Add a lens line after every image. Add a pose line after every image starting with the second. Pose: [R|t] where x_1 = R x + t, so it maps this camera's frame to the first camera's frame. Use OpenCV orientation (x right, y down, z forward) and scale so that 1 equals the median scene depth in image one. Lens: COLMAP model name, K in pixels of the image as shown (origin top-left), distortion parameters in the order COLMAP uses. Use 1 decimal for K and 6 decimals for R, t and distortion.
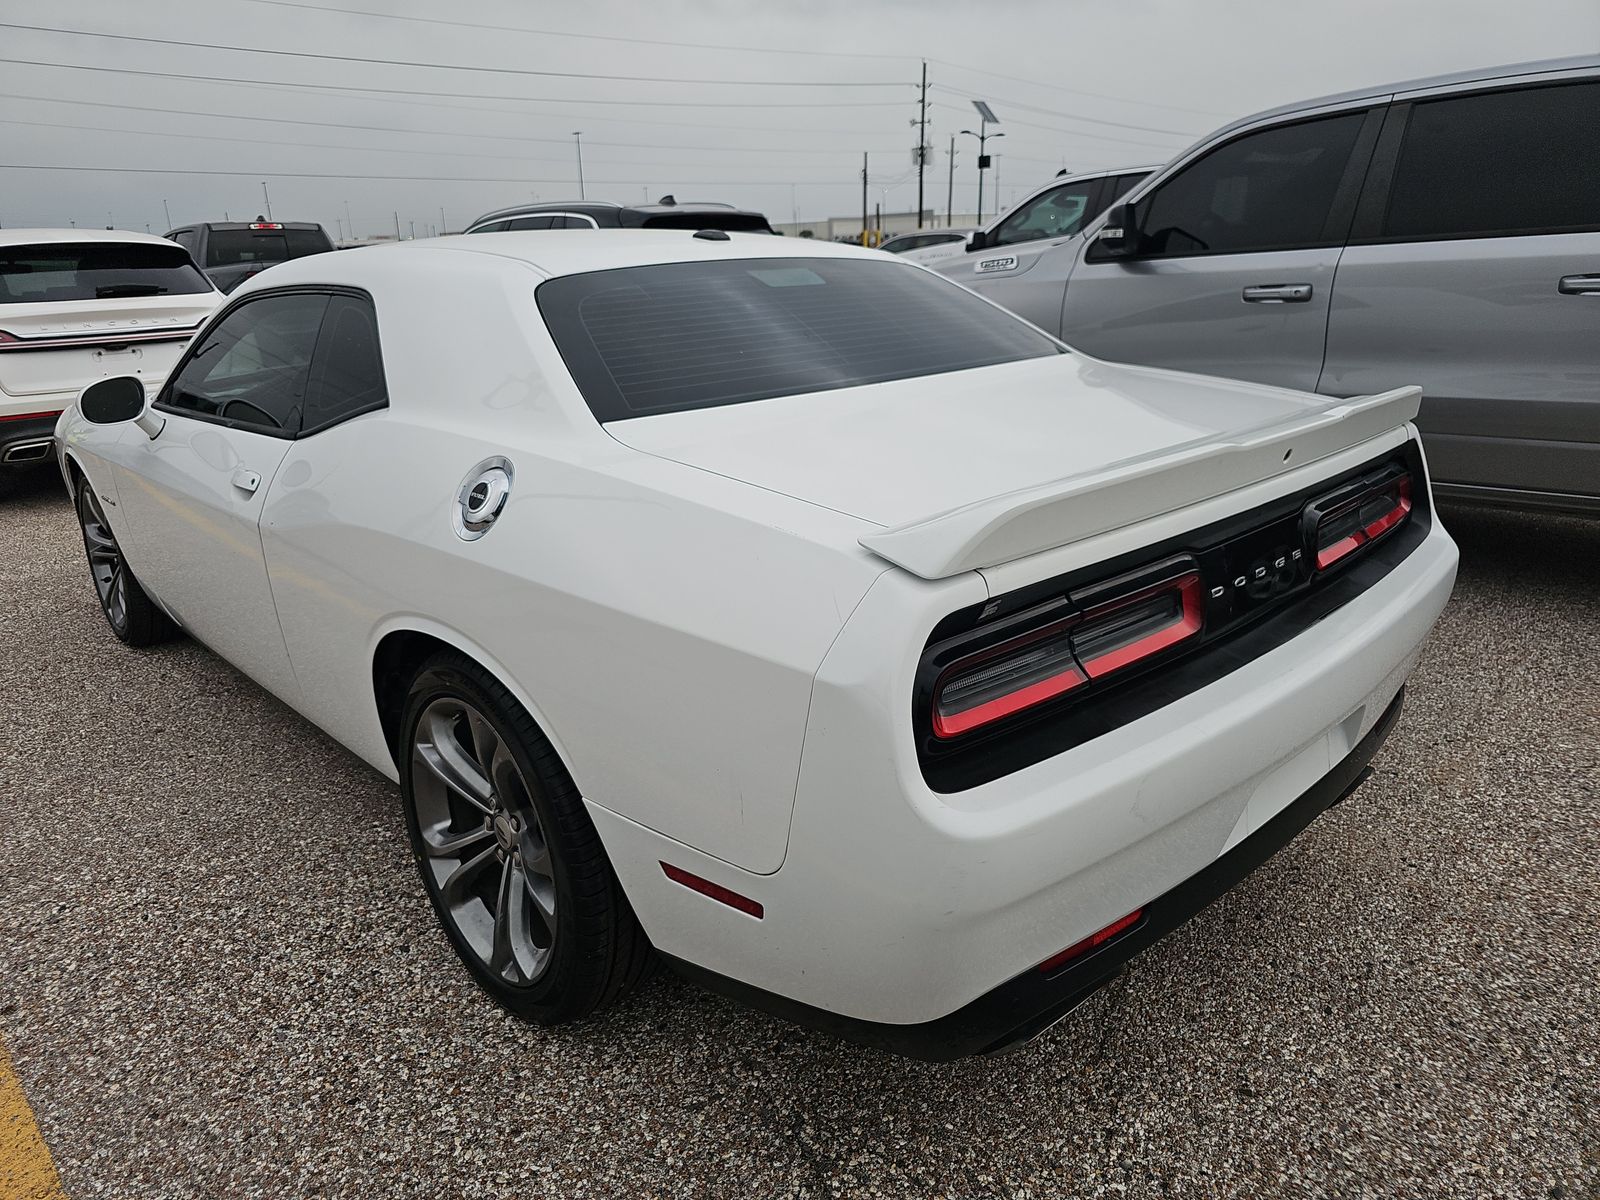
lens RADIAL K [[1105.9, 0, 804.4], [0, 1105.9, 600.3], [0, 0, 1]] dist [0.038359, -0.031428]
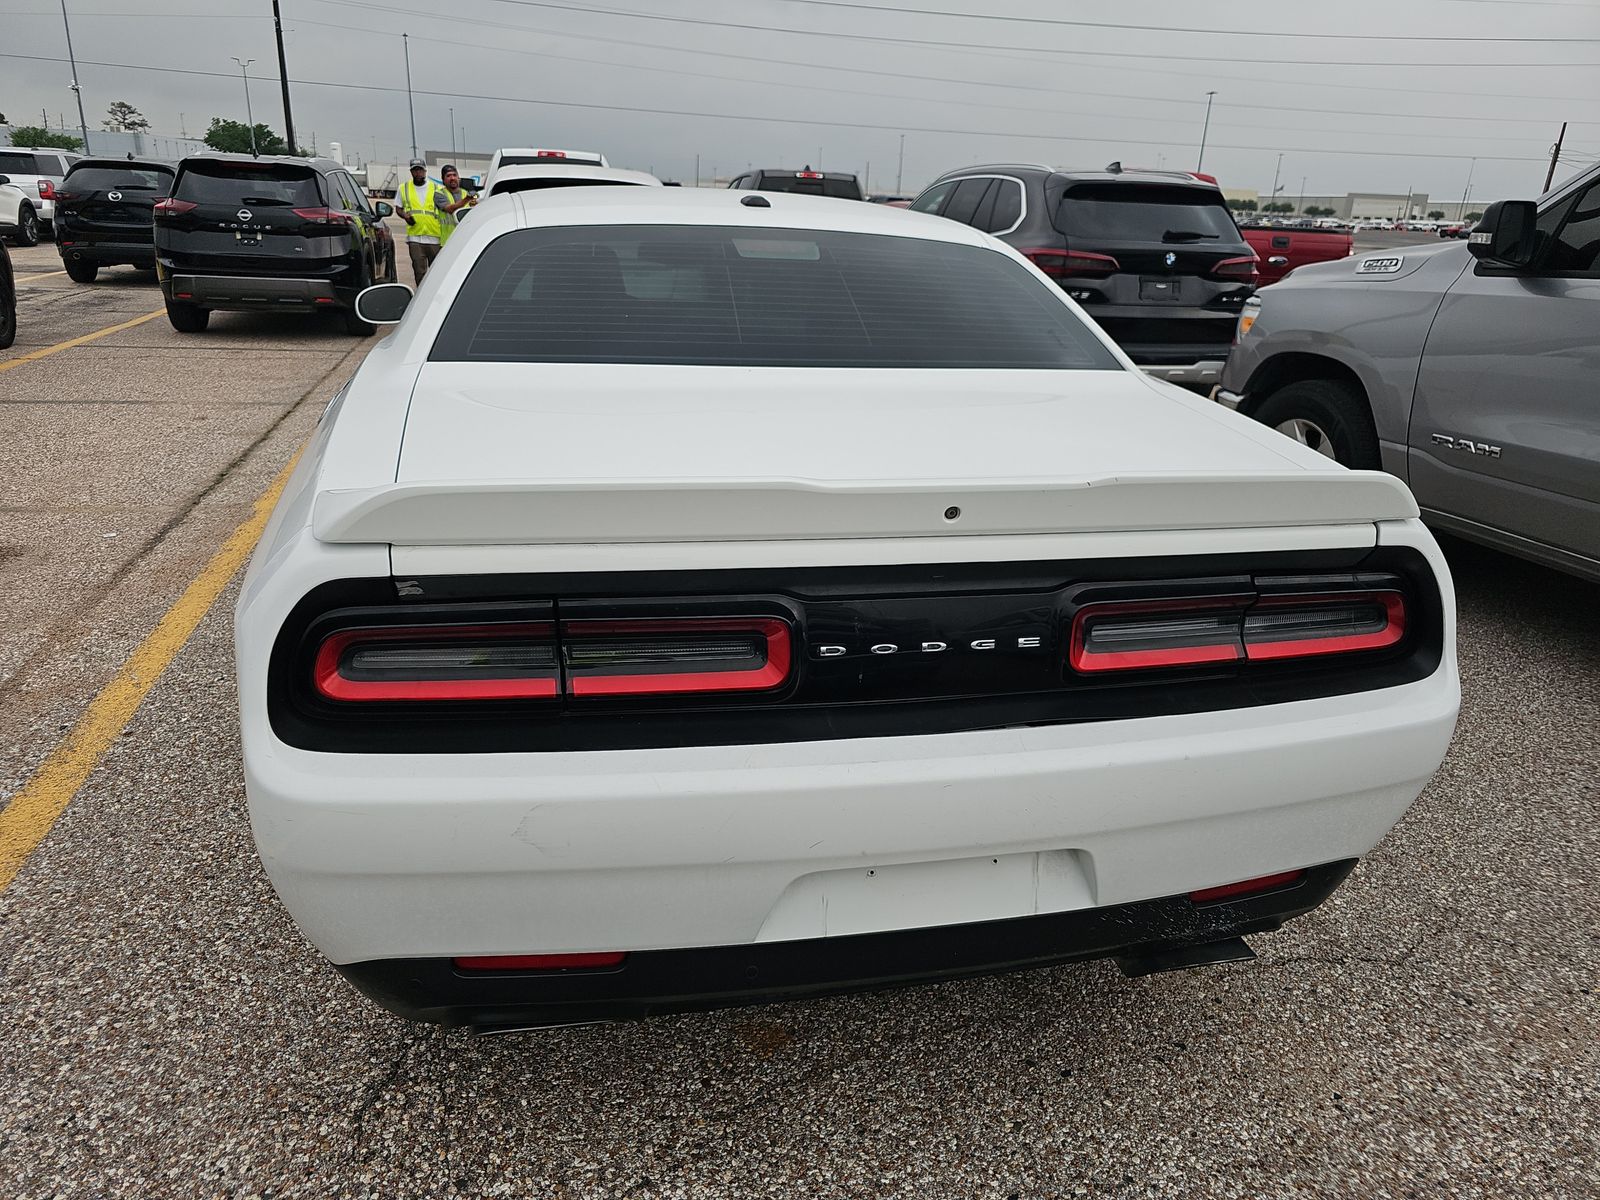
lens RADIAL K [[1090.3, 0, 745.3], [0, 1090.3, 618.6], [0, 0, 1]] dist [0.040464, -0.029444]
pose [[0.854199, 0.245145, -0.458529, 0.564080], [-0.222259, 0.969401, 0.104225, -0.085007], [0.470048, 0.012883, 0.882547, 0.187197]]
